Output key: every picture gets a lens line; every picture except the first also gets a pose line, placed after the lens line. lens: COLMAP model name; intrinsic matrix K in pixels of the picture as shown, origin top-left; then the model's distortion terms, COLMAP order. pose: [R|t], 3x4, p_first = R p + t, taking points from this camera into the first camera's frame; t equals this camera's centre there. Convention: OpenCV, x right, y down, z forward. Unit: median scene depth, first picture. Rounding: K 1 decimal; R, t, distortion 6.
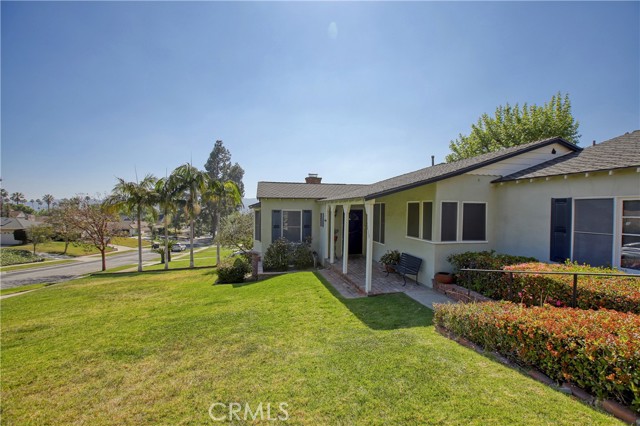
lens RADIAL K [[307.3, 0, 320.0], [0, 307.3, 213.0], [0, 0, 1]] dist [-0.025445, 0.000217]
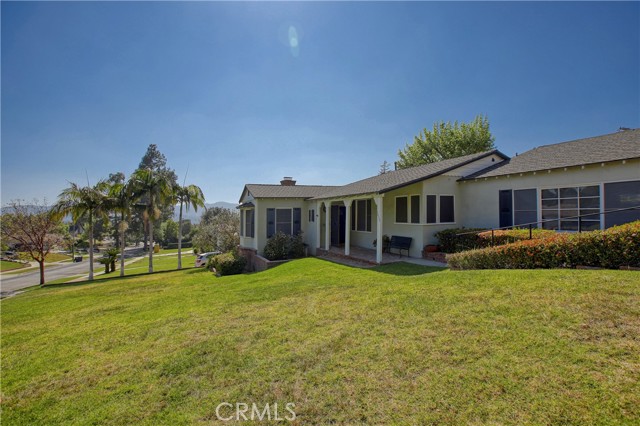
lens RADIAL K [[302.3, 0, 320.0], [0, 302.3, 213.0], [0, 0, 1]] dist [-0.043251, -0.000063]
pose [[0.979652, -0.024452, 0.199209, -0.186762], [0.027211, 0.999568, -0.011124, 0.025387], [-0.198851, 0.016318, 0.979894, -0.129656]]
